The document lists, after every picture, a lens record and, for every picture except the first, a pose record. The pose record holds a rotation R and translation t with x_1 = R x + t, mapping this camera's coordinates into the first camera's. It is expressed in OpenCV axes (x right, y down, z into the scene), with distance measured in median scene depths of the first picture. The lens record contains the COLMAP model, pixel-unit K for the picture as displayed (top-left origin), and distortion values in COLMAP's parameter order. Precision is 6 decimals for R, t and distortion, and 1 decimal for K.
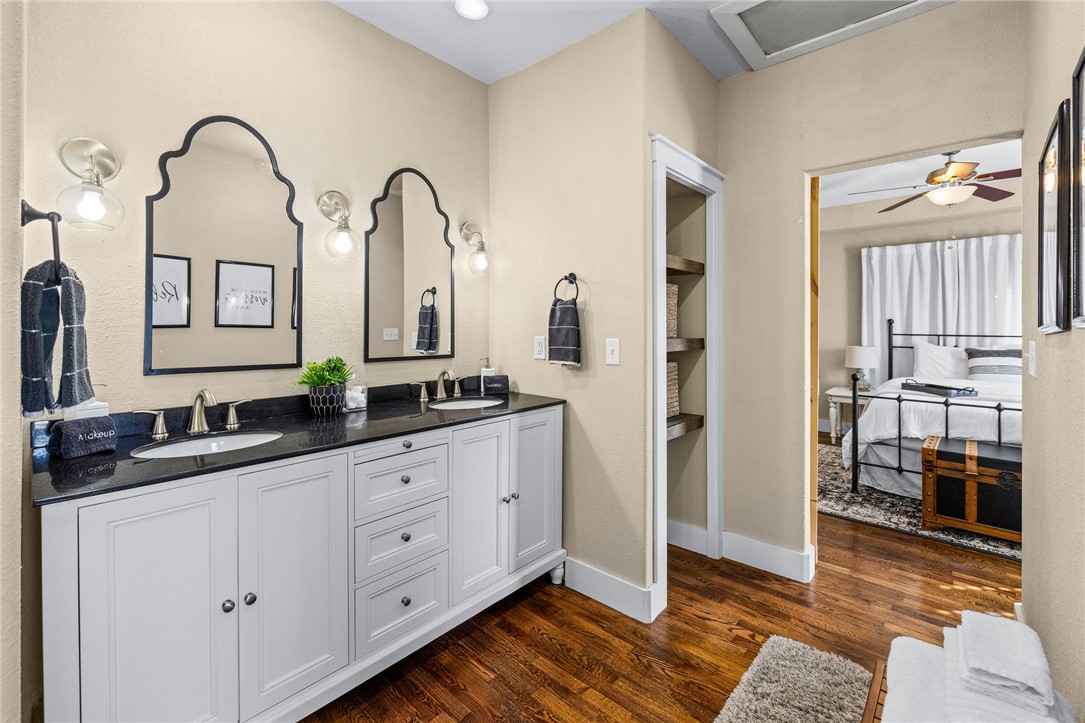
lens RADIAL K [[463.4, 0, 536.6], [0, 463.4, 332.4], [0, 0, 1]] dist [-0.000026, 0.000070]
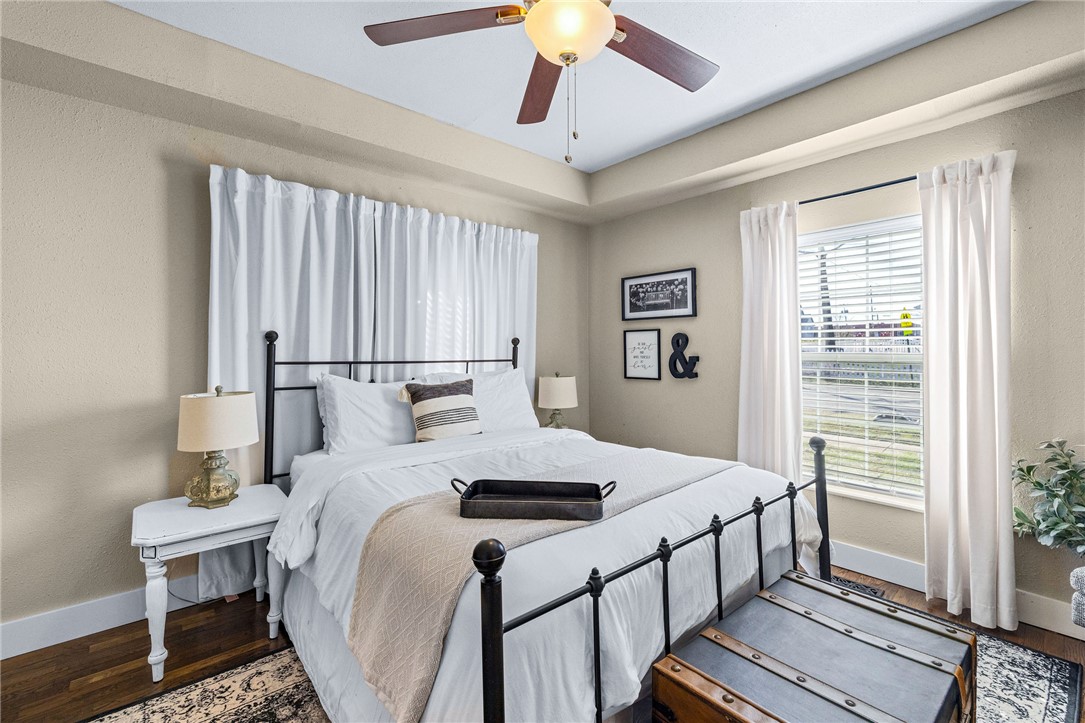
lens RADIAL K [[467.1, 0, 540.7], [0, 467.1, 343.5], [0, 0, 1]] dist [-0.000844, -0.000059]
pose [[0.133237, 0.011633, 0.991016, 0.336476], [0.011067, 0.999851, -0.013225, -0.006657], [-0.991022, 0.012730, 0.133089, 0.683116]]
